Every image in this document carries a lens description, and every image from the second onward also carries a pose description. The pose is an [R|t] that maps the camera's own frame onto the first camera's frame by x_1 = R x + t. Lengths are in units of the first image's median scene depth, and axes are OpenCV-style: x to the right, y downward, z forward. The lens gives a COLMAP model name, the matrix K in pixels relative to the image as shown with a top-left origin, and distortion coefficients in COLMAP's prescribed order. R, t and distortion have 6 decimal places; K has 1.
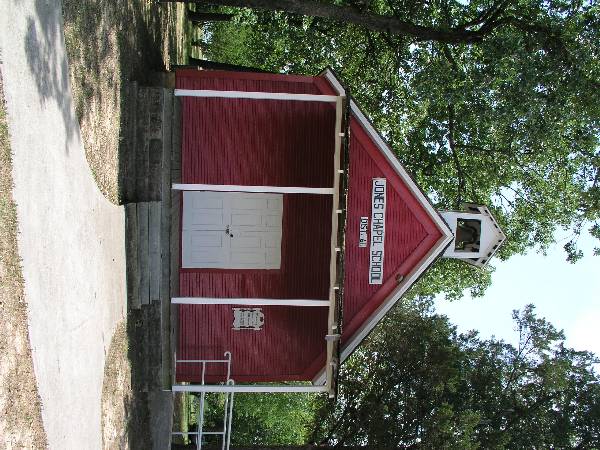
lens RADIAL K [[609.8, 0, 304.2], [0, 609.8, 227.2], [0, 0, 1]] dist [-0.230456, 0.237000]
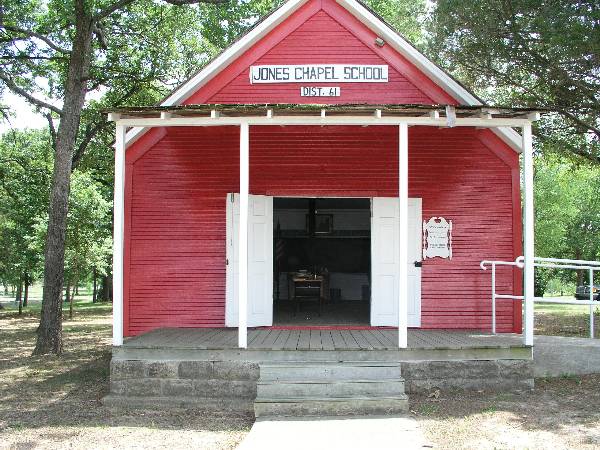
lens RADIAL K [[609.8, 0, 304.2], [0, 609.8, 227.2], [0, 0, 1]] dist [-0.230456, 0.237000]
pose [[-0.033525, -0.996973, -0.070147, -0.024907], [0.993309, -0.025476, -0.112638, 0.088496], [0.110510, -0.073454, 0.991157, 0.289132]]
